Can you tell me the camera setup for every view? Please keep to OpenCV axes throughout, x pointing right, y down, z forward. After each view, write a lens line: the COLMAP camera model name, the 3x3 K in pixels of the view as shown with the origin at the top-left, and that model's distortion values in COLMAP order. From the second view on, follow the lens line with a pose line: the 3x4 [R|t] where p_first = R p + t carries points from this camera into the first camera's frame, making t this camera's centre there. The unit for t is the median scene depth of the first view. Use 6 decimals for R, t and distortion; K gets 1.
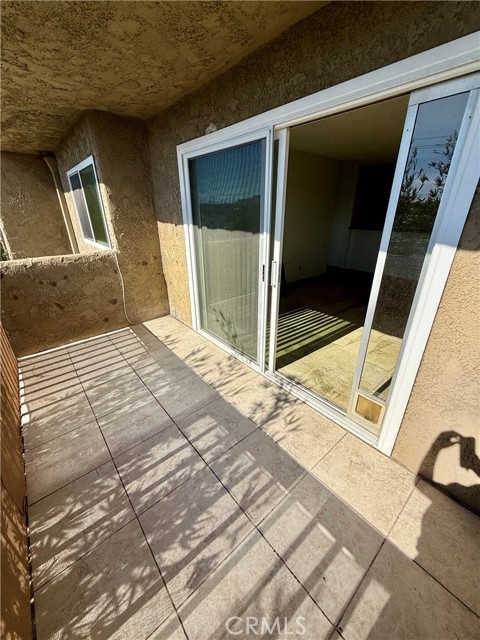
lens RADIAL K [[254.5, 0, 238.9], [0, 254.5, 318.4], [0, 0, 1]] dist [-0.001711, -0.000100]
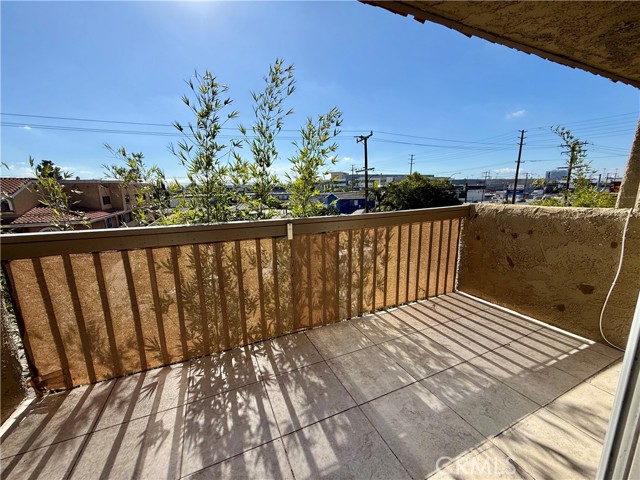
lens RADIAL K [[254.5, 0, 319.2], [0, 254.5, 239.4], [0, 0, 1]] dist [-0.001711, -0.000100]
pose [[-0.275198, 0.199245, -0.940515, 0.260937], [-0.360905, 0.885329, 0.293156, -0.133776], [0.891075, 0.420112, -0.171732, 0.545614]]
